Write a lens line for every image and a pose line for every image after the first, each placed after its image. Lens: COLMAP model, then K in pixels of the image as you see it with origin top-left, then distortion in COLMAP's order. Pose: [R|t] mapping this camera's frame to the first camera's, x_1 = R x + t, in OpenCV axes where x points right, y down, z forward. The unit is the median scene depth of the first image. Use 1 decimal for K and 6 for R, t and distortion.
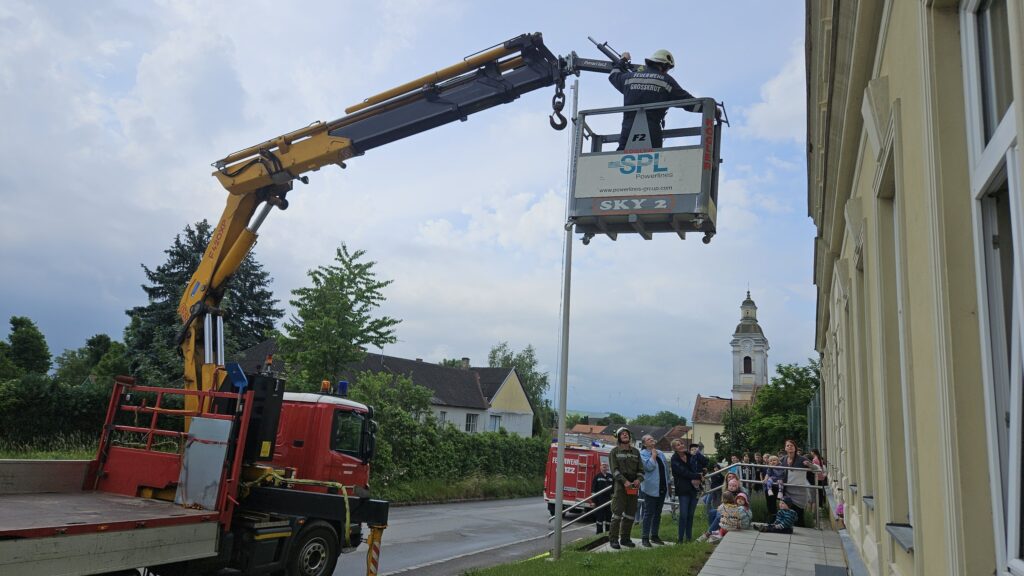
lens RADIAL K [[702.7, 0, 488.7], [0, 702.7, 293.9], [0, 0, 1]] dist [0.055180, -0.000335]
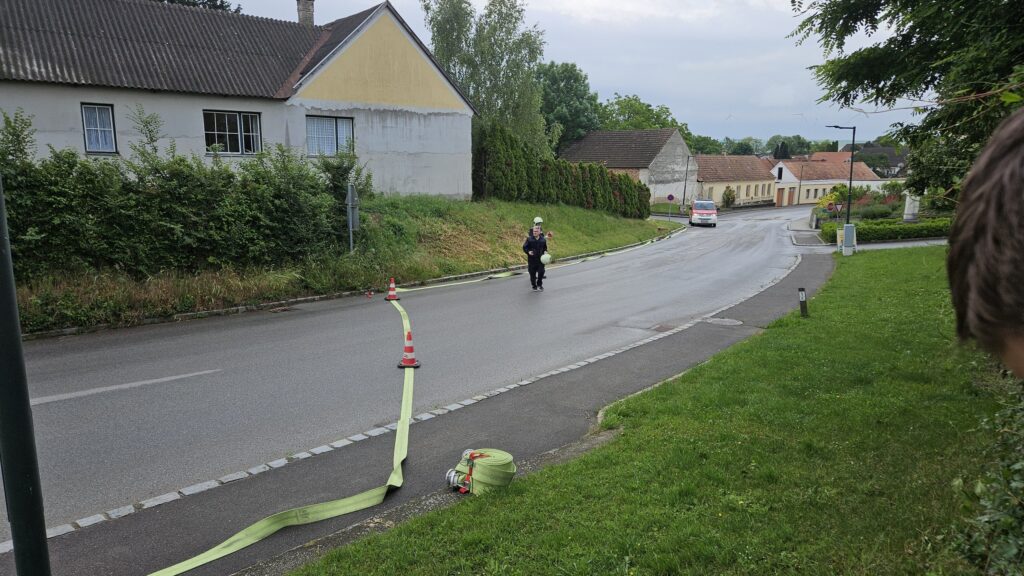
lens RADIAL K [[680.3, 0, 504.2], [0, 680.3, 292.2], [0, 0, 1]] dist [0.092660, -0.077137]
pose [[0.944056, 0.010314, -0.329623, 0.259153], [0.107580, 0.935202, 0.337378, 0.142605], [0.311744, -0.353965, 0.881774, 0.613658]]
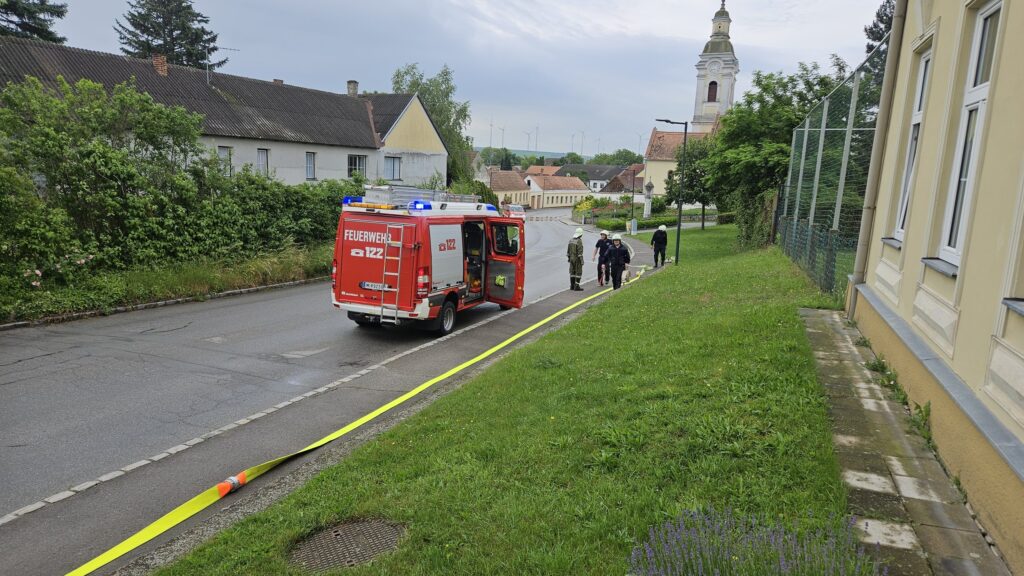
lens RADIAL K [[680.3, 0, 504.2], [0, 680.3, 292.2], [0, 0, 1]] dist [0.092660, -0.077137]
pose [[0.997651, -0.032089, 0.060520, 0.083087], [0.008339, 0.933814, 0.357663, 0.042188], [-0.067991, -0.356318, 0.931888, 0.227234]]
